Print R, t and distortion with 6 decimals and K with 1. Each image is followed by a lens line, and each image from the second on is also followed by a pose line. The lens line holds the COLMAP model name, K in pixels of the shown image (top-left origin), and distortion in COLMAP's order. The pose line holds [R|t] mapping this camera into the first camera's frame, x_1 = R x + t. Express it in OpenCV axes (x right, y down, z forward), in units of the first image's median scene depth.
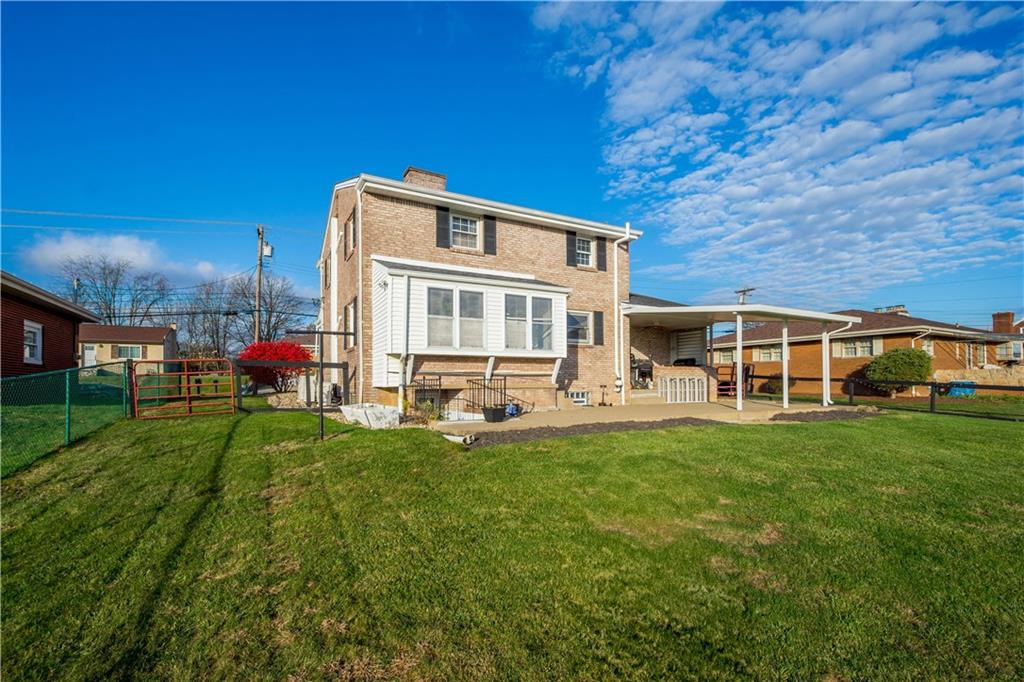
lens RADIAL K [[465.8, 0, 512.2], [0, 465.8, 363.3], [0, 0, 1]] dist [0.000215, -0.000020]
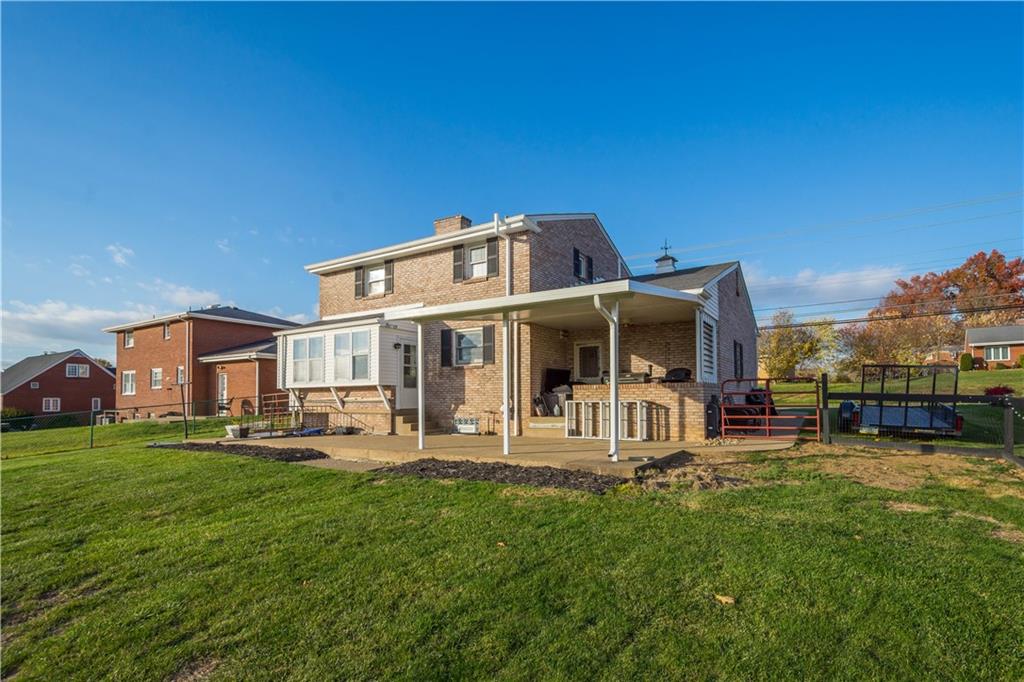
lens RADIAL K [[482.1, 0, 512.8], [0, 482.1, 373.7], [0, 0, 1]] dist [0.000728, -0.000018]
pose [[0.497531, -0.045418, -0.866256, 1.026545], [0.044790, 0.998641, -0.026634, 0.004258], [0.866289, -0.025548, 0.498890, 0.619420]]
